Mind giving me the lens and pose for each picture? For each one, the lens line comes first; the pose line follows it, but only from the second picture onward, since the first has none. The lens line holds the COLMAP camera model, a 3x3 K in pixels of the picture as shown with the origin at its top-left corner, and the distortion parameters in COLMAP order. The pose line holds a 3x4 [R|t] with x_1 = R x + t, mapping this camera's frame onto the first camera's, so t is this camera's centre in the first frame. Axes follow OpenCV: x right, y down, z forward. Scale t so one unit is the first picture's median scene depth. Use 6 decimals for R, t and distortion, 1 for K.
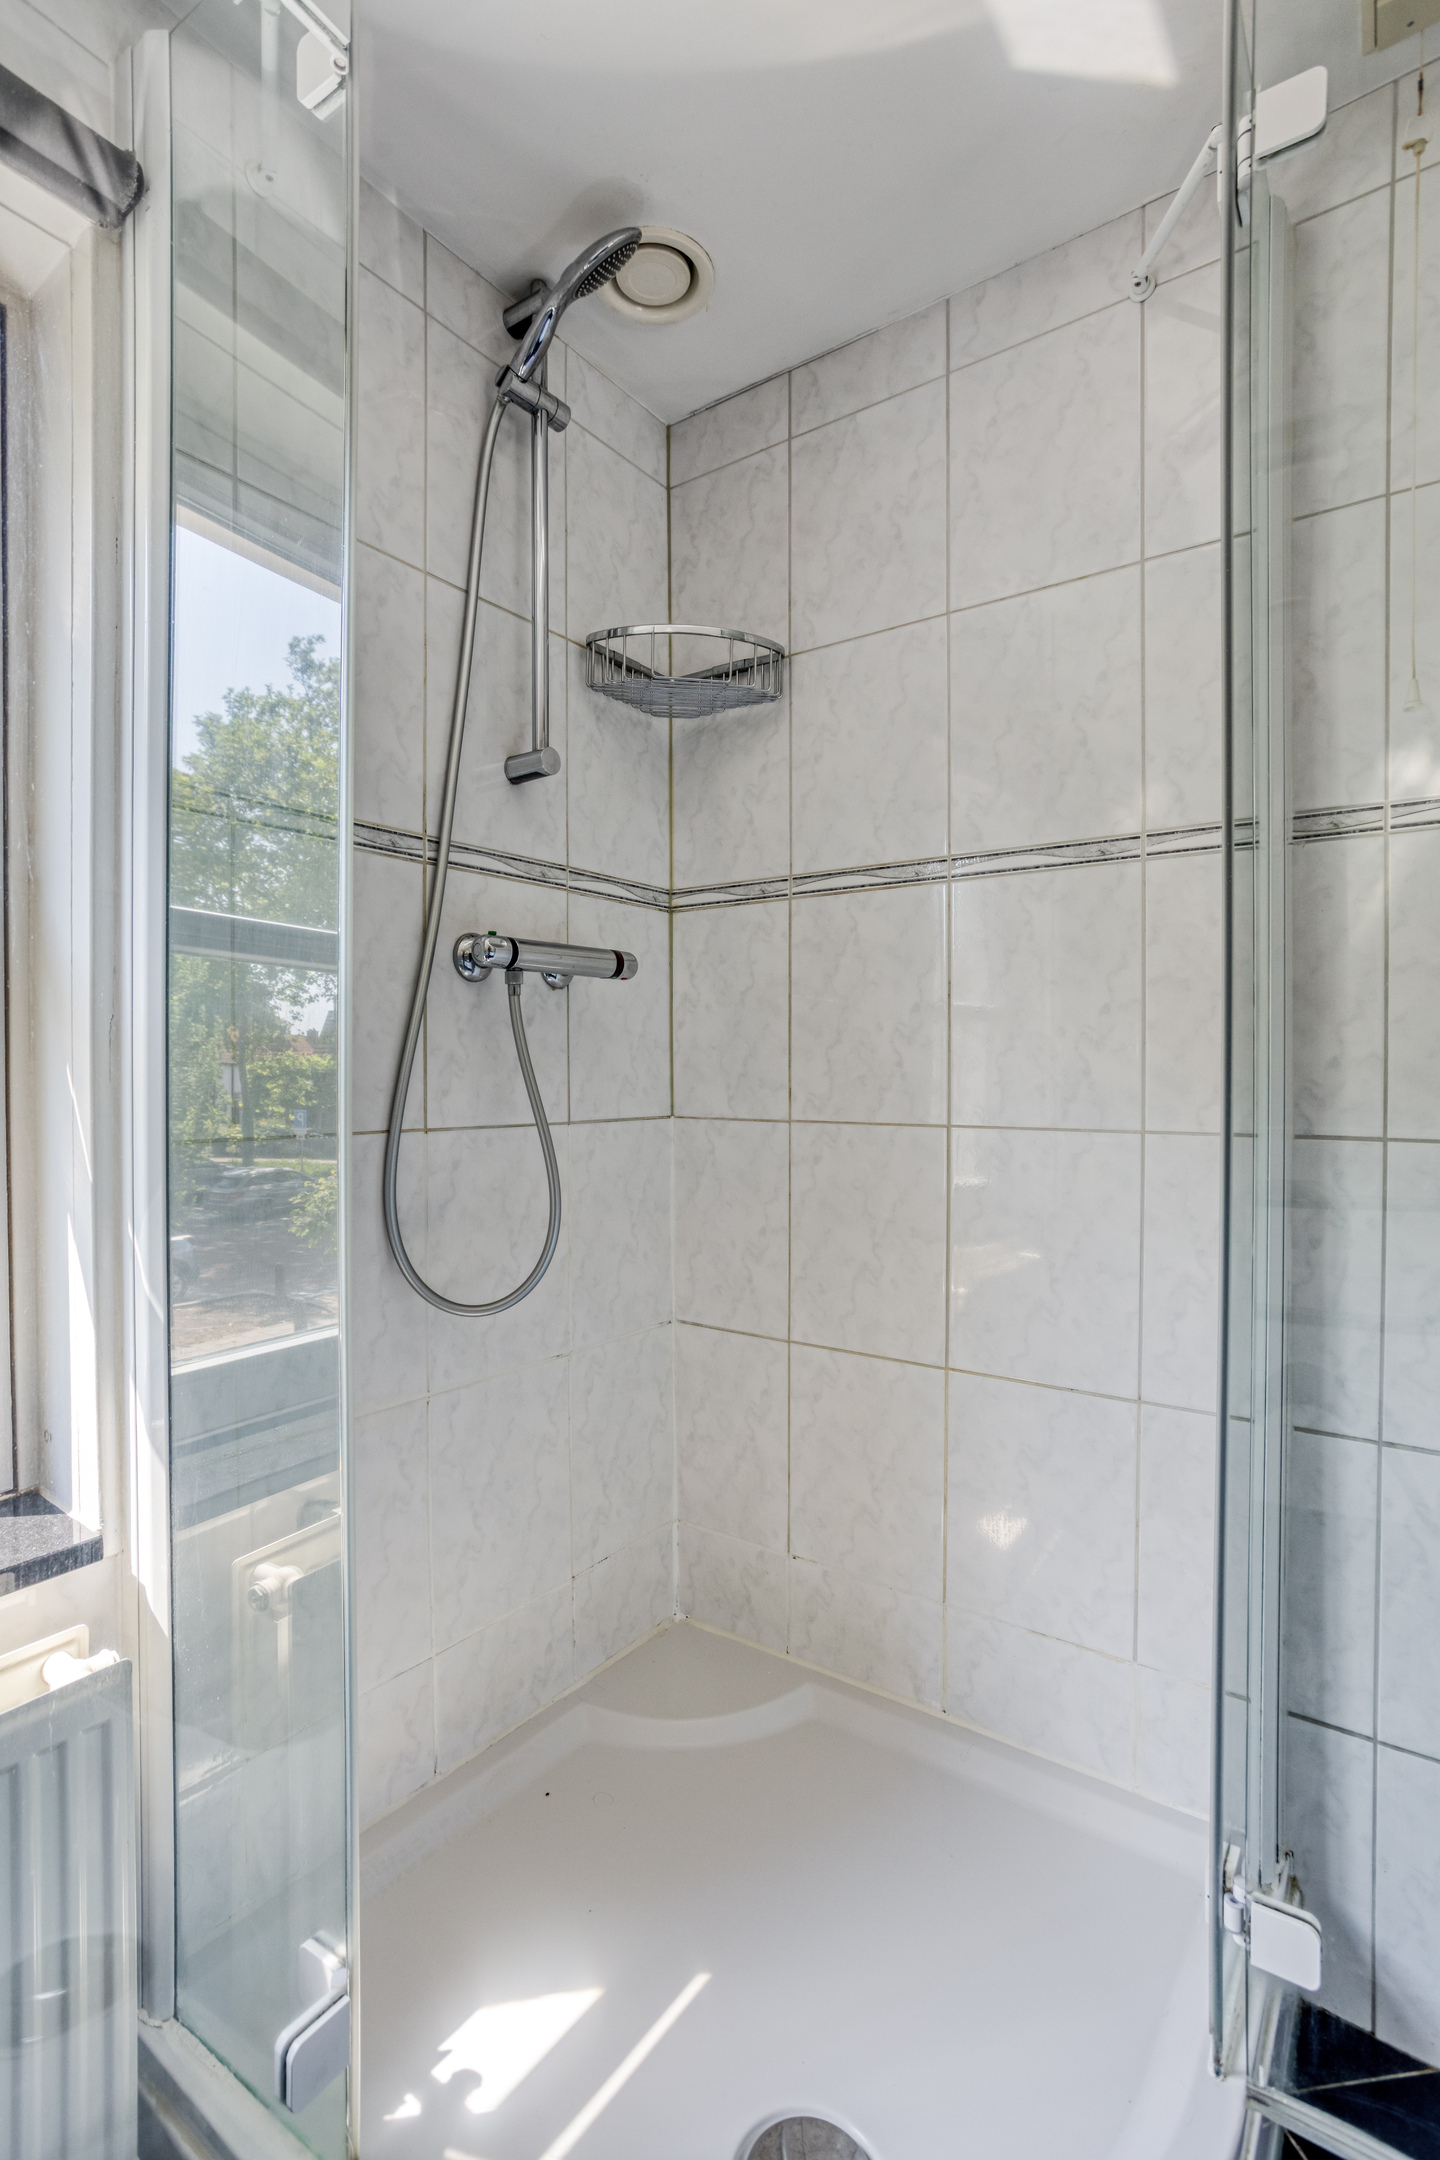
lens RADIAL K [[1019.6, 0, 723.4], [0, 1019.6, 1041.1], [0, 0, 1]] dist [-0.056263, 0.031542]
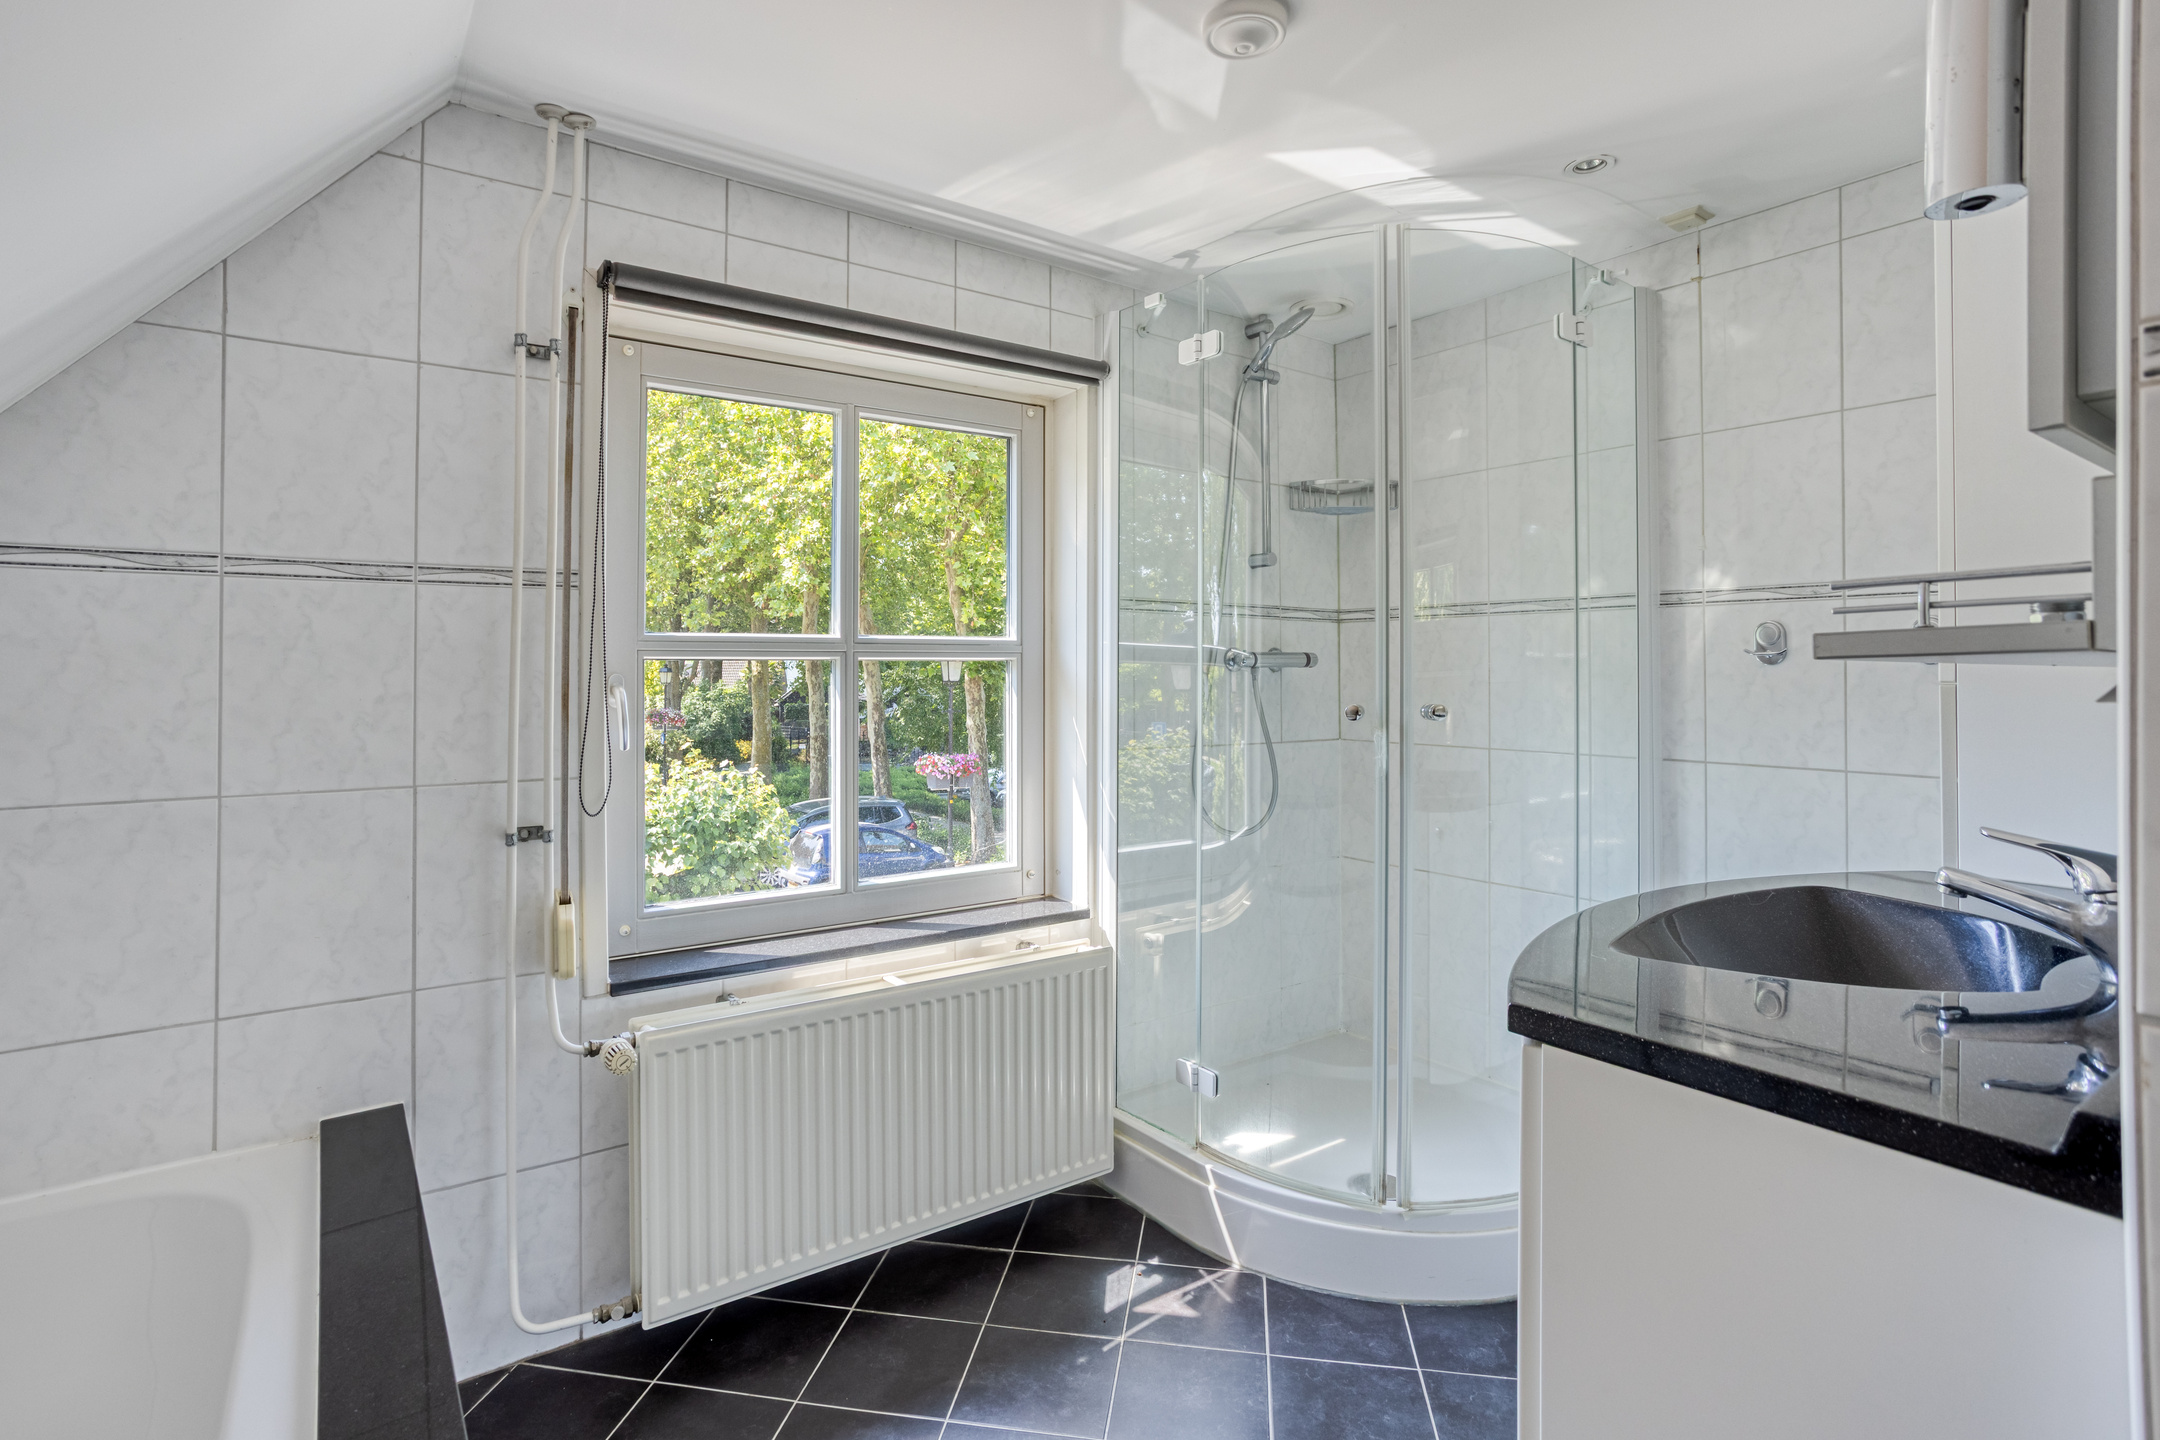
lens RADIAL K [[1064.9, 0, 1053.8], [0, 1064.9, 674.1], [0, 0, 1]] dist [-0.060535, 0.030930]
pose [[0.939504, 0.001829, -0.342533, 0.143592], [0.007680, 0.999622, 0.026402, -0.114734], [0.342452, -0.027436, 0.939135, -1.125298]]
